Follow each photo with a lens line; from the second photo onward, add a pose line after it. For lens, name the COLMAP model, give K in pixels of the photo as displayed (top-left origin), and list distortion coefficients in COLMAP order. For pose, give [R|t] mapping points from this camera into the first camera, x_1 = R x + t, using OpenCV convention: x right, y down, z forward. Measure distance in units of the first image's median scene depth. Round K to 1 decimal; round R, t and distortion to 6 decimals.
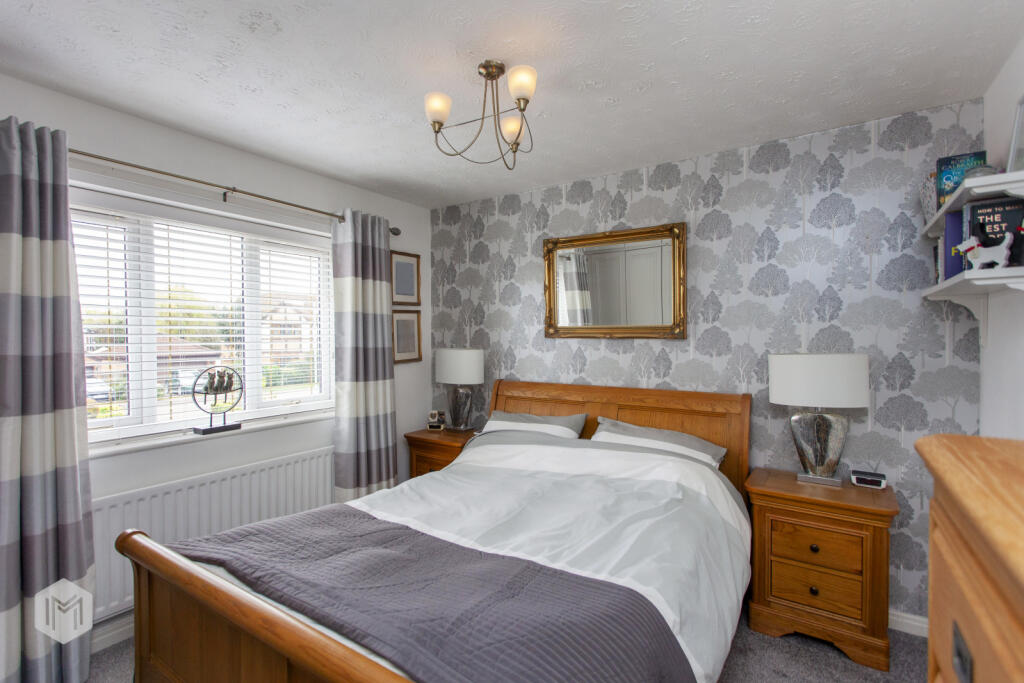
lens RADIAL K [[488.9, 0, 506.9], [0, 488.9, 345.2], [0, 0, 1]] dist [0.019592, 0.000384]
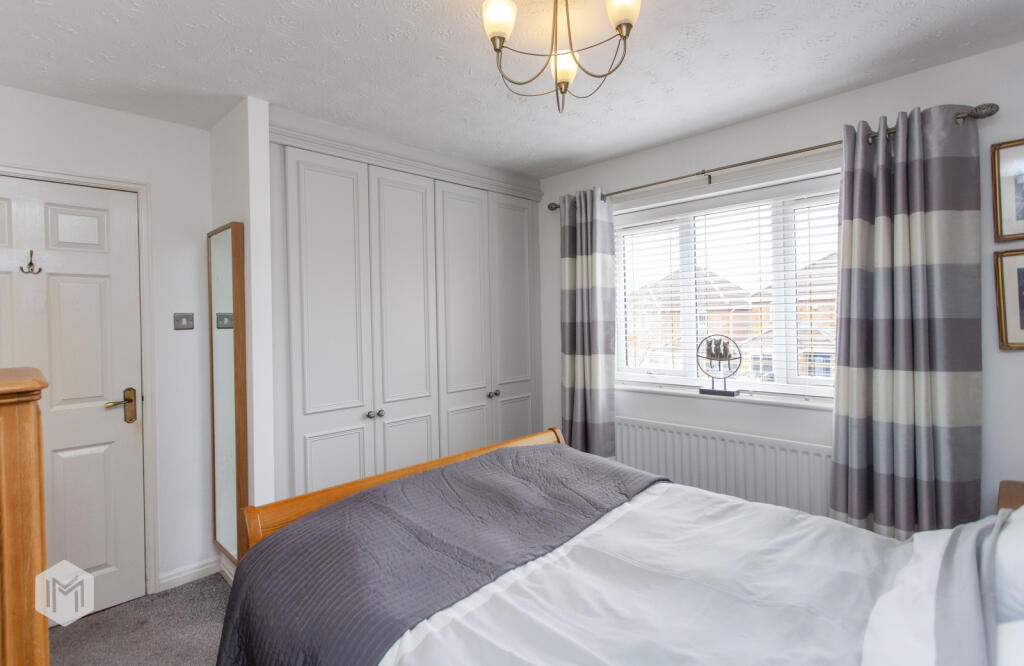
lens RADIAL K [[497.9, 0, 512.8], [0, 497.9, 319.4], [0, 0, 1]] dist [0.000687, 0.000171]
pose [[-0.201672, 0.008083, -0.979420, 0.594923], [0.005133, 0.999961, 0.007196, -0.002081], [0.979440, -0.003576, -0.201706, 0.791565]]
